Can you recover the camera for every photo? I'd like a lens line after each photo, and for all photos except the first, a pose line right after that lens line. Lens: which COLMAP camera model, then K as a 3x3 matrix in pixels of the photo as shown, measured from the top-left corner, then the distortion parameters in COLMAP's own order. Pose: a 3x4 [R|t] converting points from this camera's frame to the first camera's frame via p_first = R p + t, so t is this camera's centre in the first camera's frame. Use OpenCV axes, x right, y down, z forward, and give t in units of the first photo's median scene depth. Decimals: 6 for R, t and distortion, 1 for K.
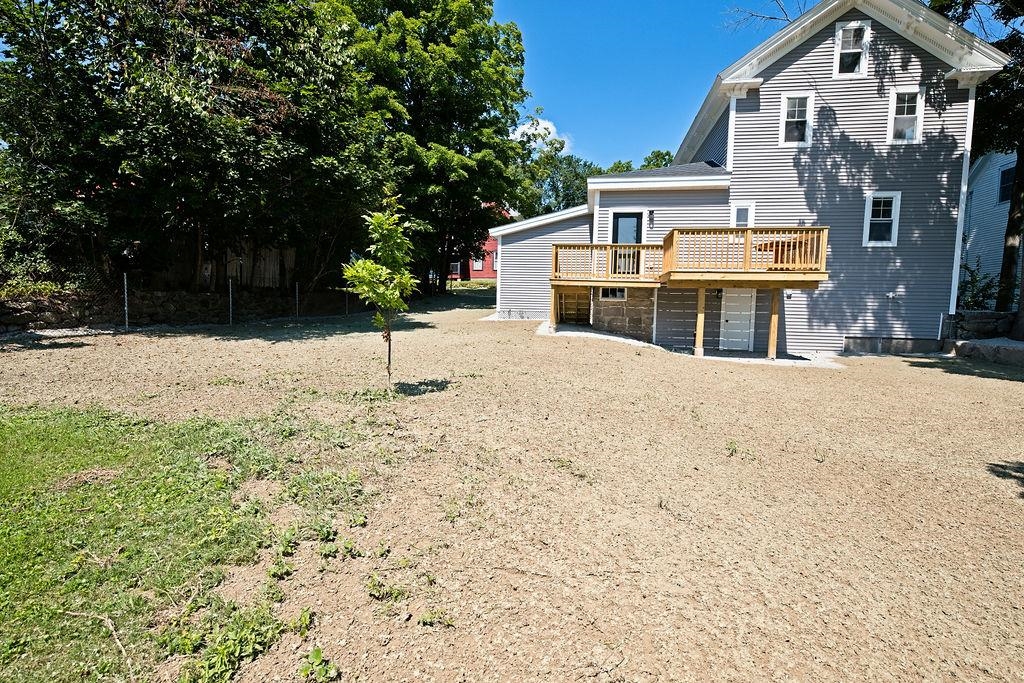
lens RADIAL K [[495.5, 0, 512.0], [0, 495.5, 341.5], [0, 0, 1]] dist [-0.001989, 0.010093]
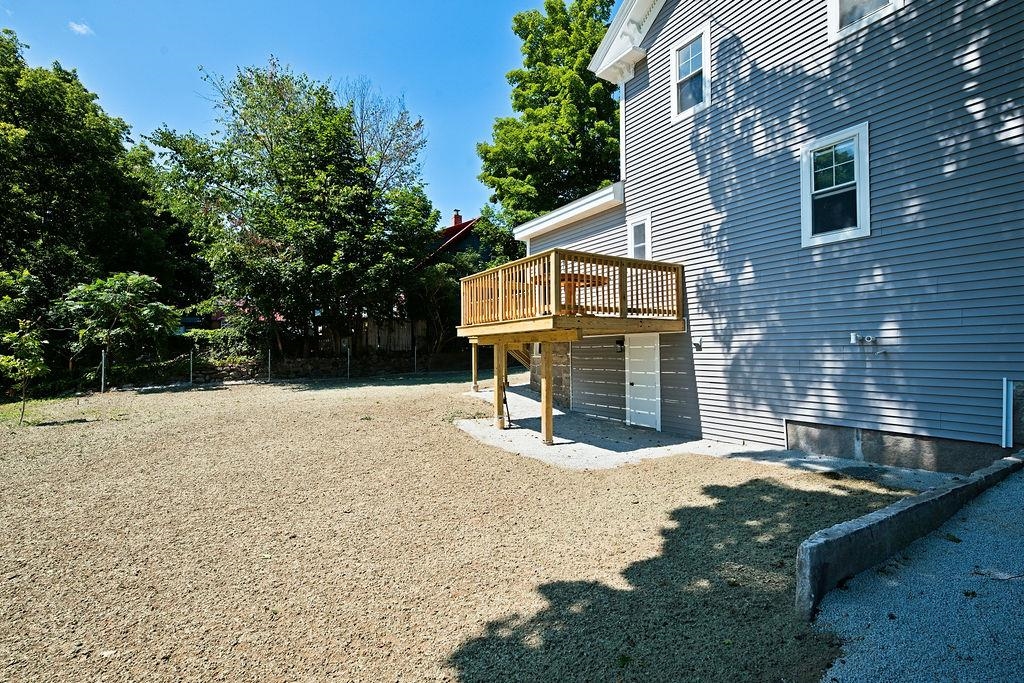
lens RADIAL K [[495.5, 0, 512.0], [0, 495.5, 341.5], [0, 0, 1]] dist [-0.001989, 0.010093]
pose [[0.619491, -0.041549, -0.783903, 0.923594], [-0.035494, 0.996094, -0.080845, -0.040463], [0.784201, 0.077907, 0.615597, 0.448605]]
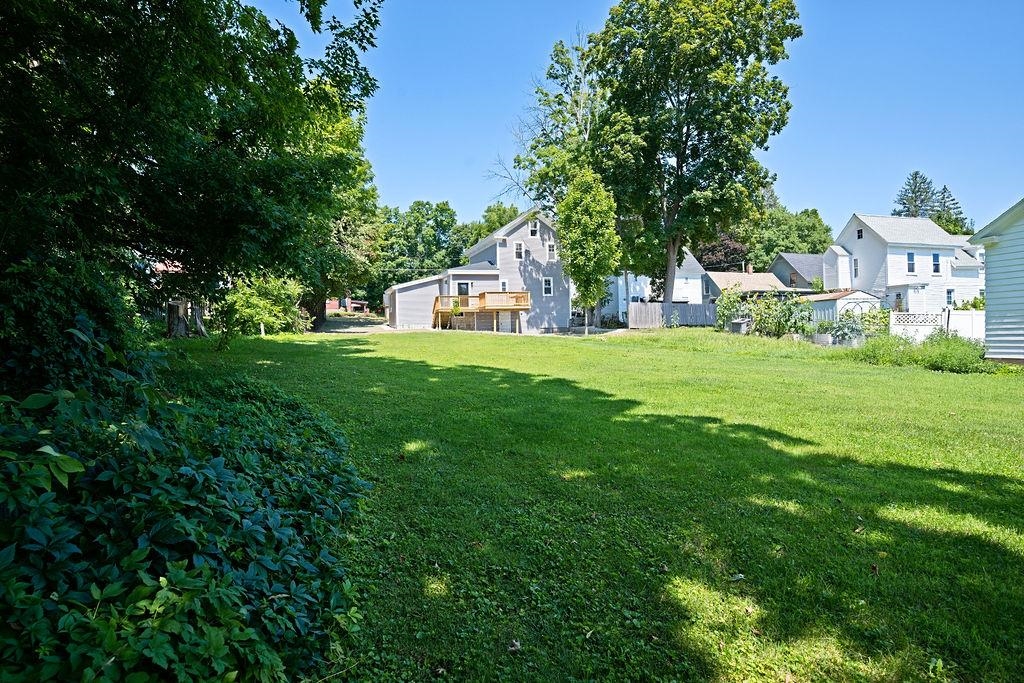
lens RADIAL K [[612.3, 0, 512.0], [0, 612.3, 341.5], [0, 0, 1]] dist [-0.003820, -0.000749]
pose [[0.895050, -0.038031, 0.444341, -1.013345], [0.071773, 0.995653, -0.059356, 0.261703], [-0.440152, 0.085018, 0.893889, -2.022492]]
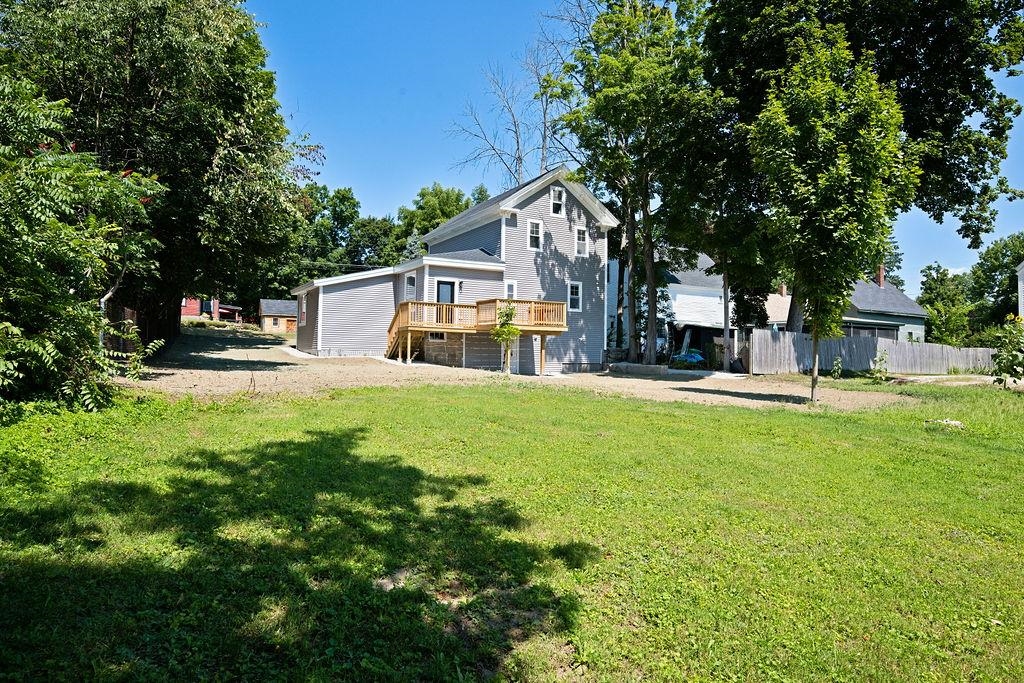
lens RADIAL K [[612.3, 0, 512.0], [0, 612.3, 341.5], [0, 0, 1]] dist [-0.003820, -0.000749]
pose [[0.783671, 0.008807, 0.621114, -0.781660], [0.048010, 0.996050, -0.074698, 0.065066], [-0.619319, 0.088358, 0.780152, -0.548192]]
